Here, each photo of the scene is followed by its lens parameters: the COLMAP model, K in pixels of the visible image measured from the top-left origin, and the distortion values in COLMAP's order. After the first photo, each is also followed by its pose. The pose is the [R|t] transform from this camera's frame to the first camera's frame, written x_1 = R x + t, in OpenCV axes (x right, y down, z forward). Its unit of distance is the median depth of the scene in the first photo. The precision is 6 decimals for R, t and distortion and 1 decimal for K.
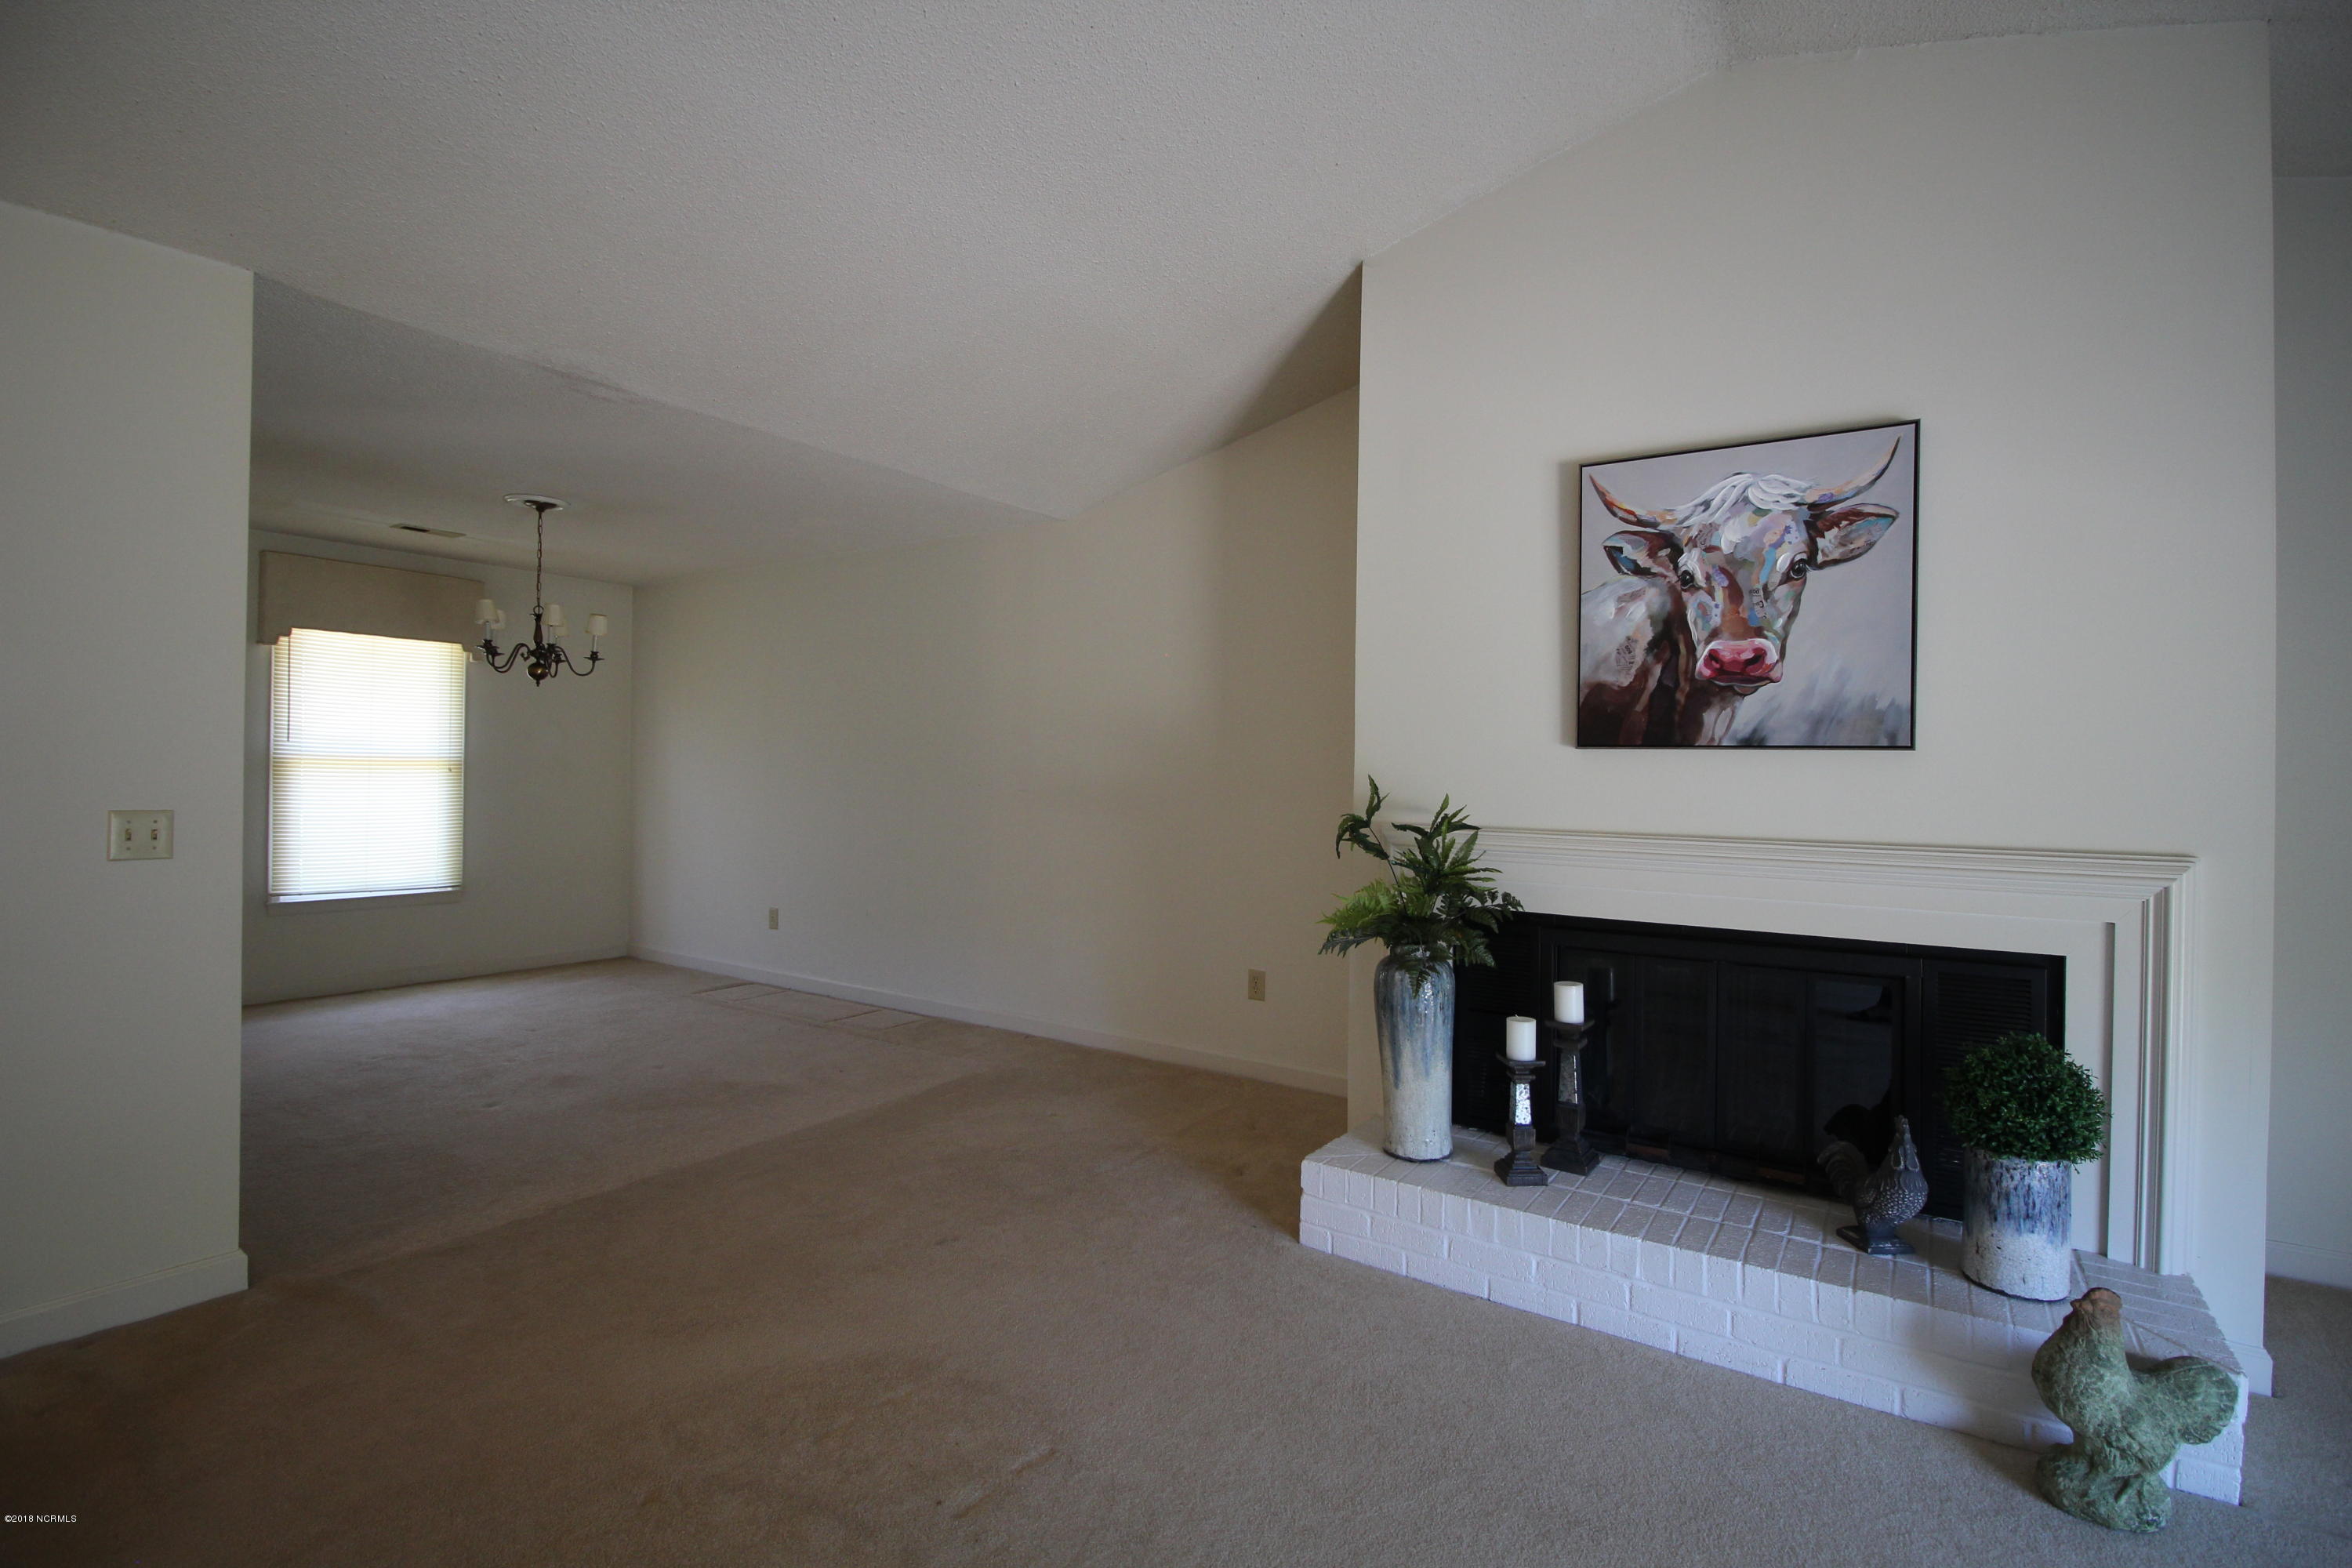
lens RADIAL K [[1094.1, 0, 1177.7], [0, 1094.1, 766.6], [0, 0, 1]] dist [-0.004859, -0.009707]
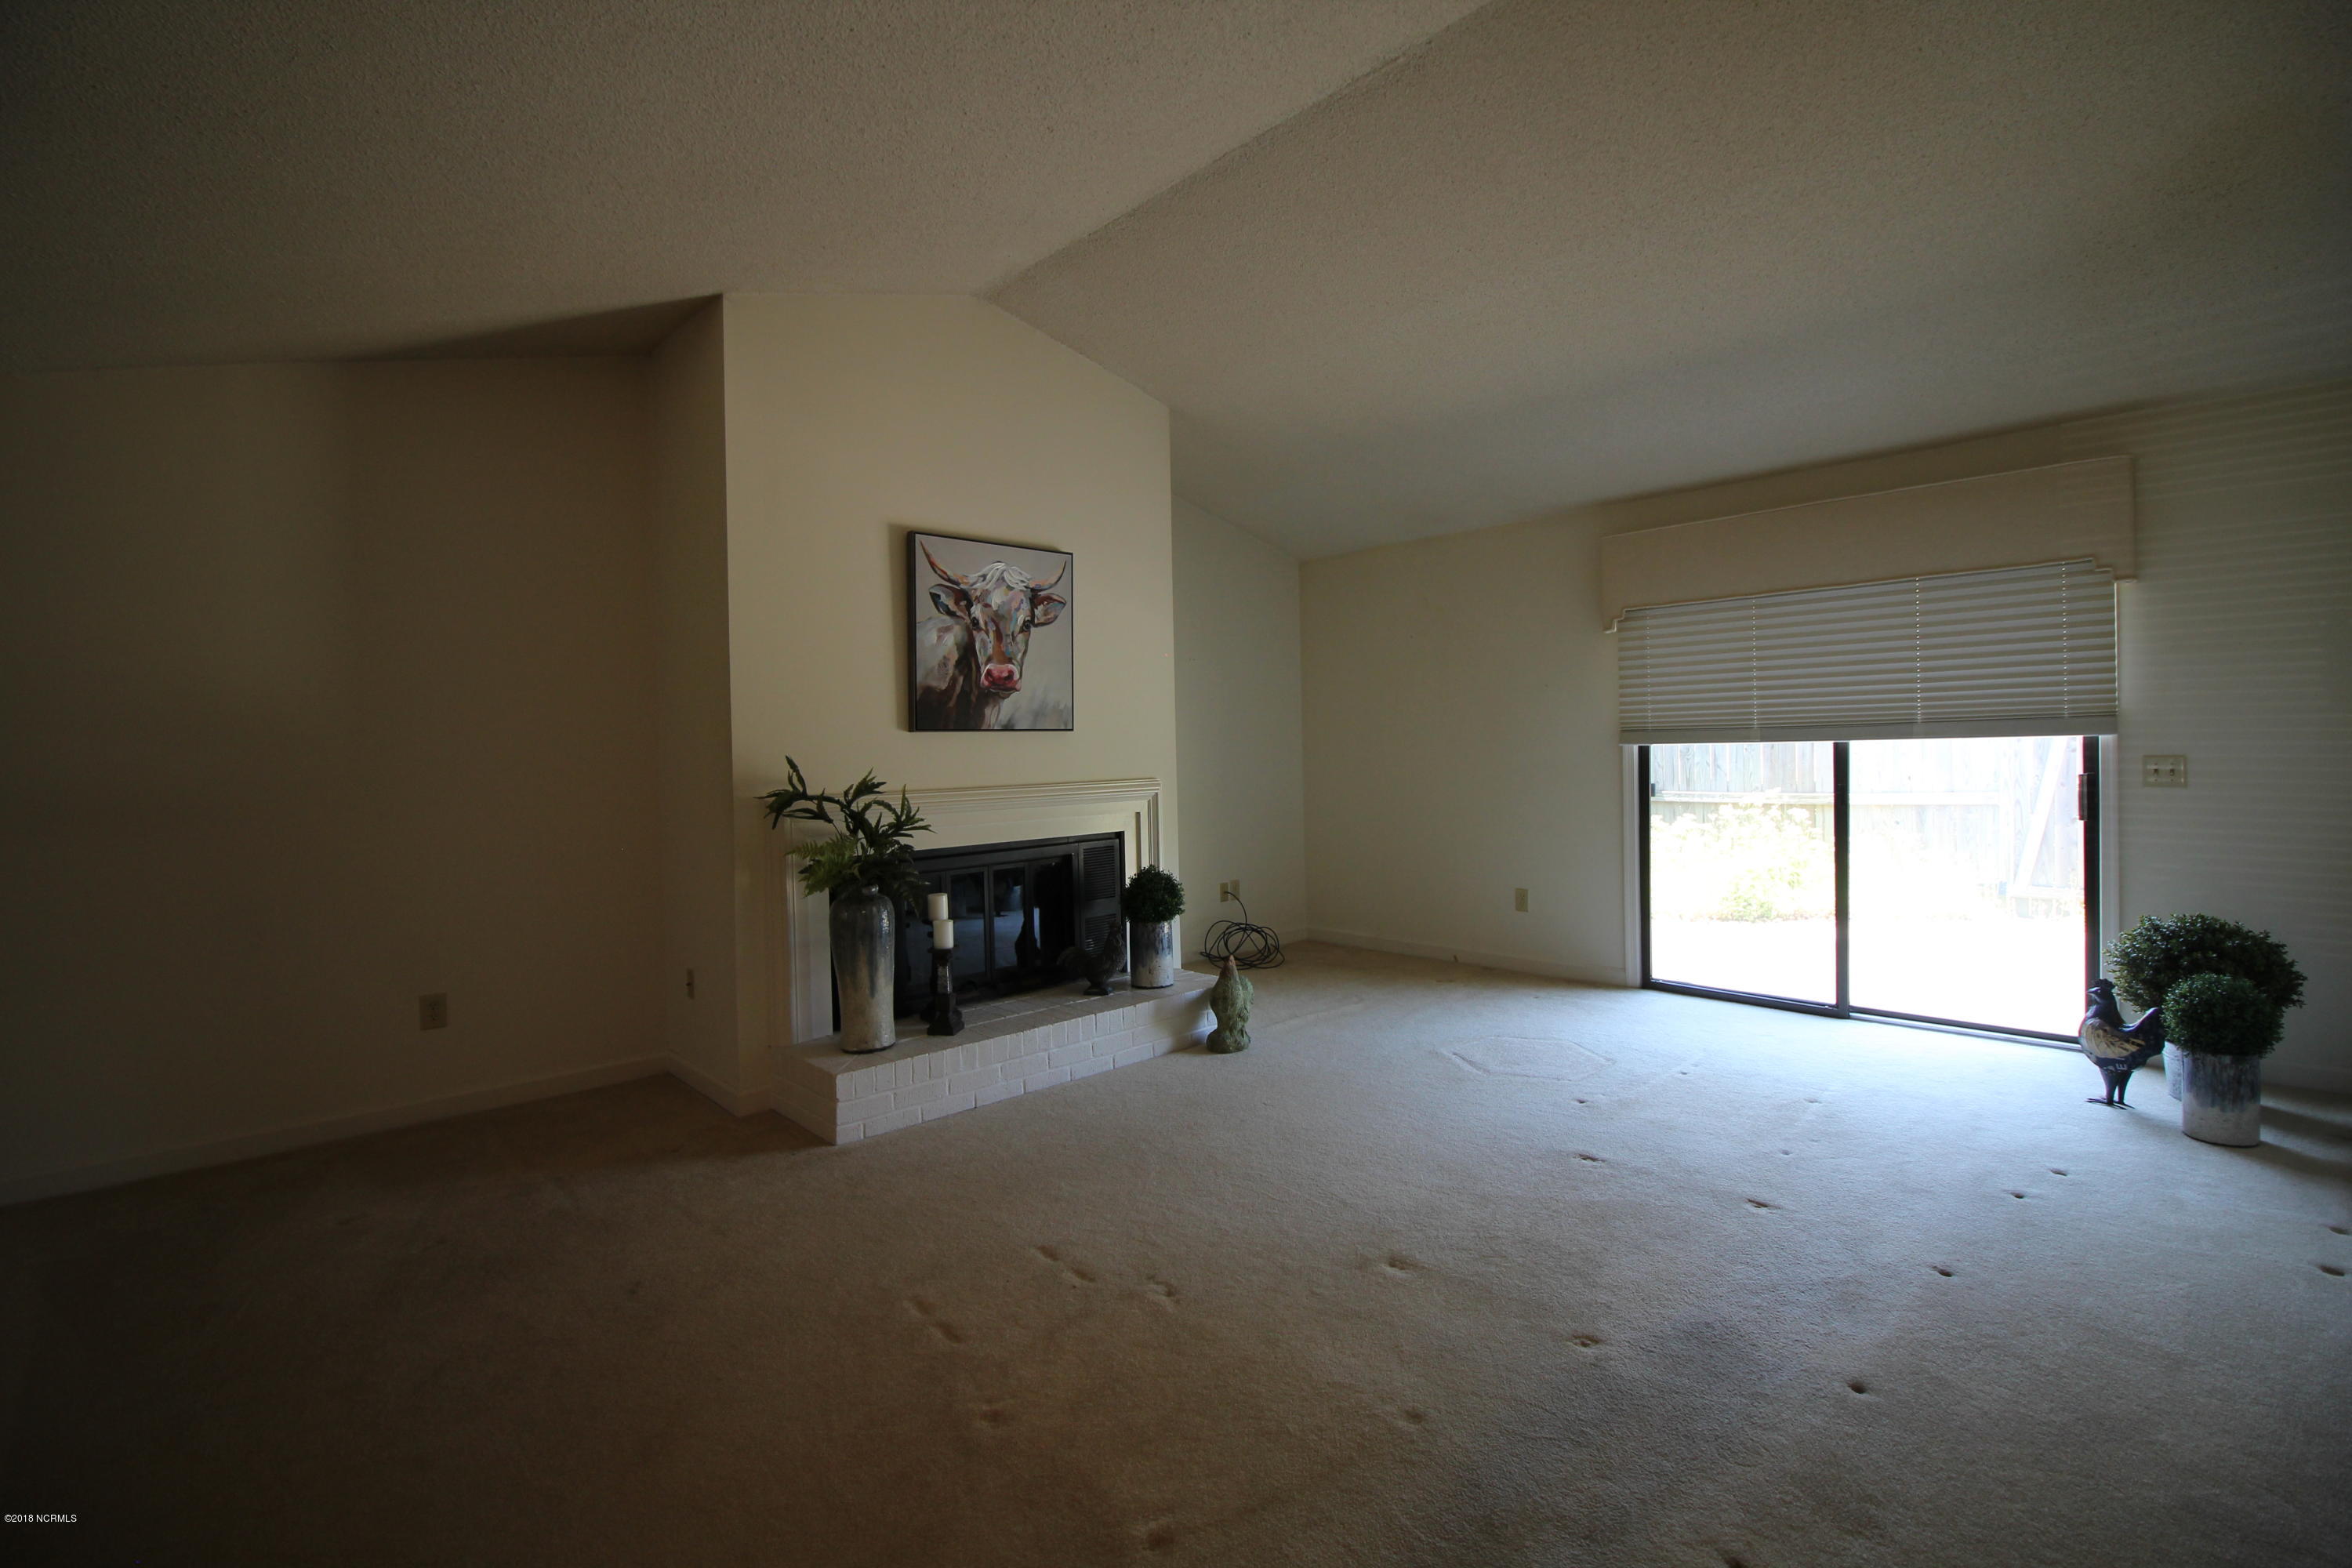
lens RADIAL K [[1094.1, 0, 1193.6], [0, 1094.1, 769.7], [0, 0, 1]] dist [-0.004859, -0.009707]
pose [[0.208463, -0.041655, 0.977143, -1.008183], [0.022022, 0.999039, 0.037890, -0.014391], [-0.977782, 0.013620, 0.209180, 0.374287]]
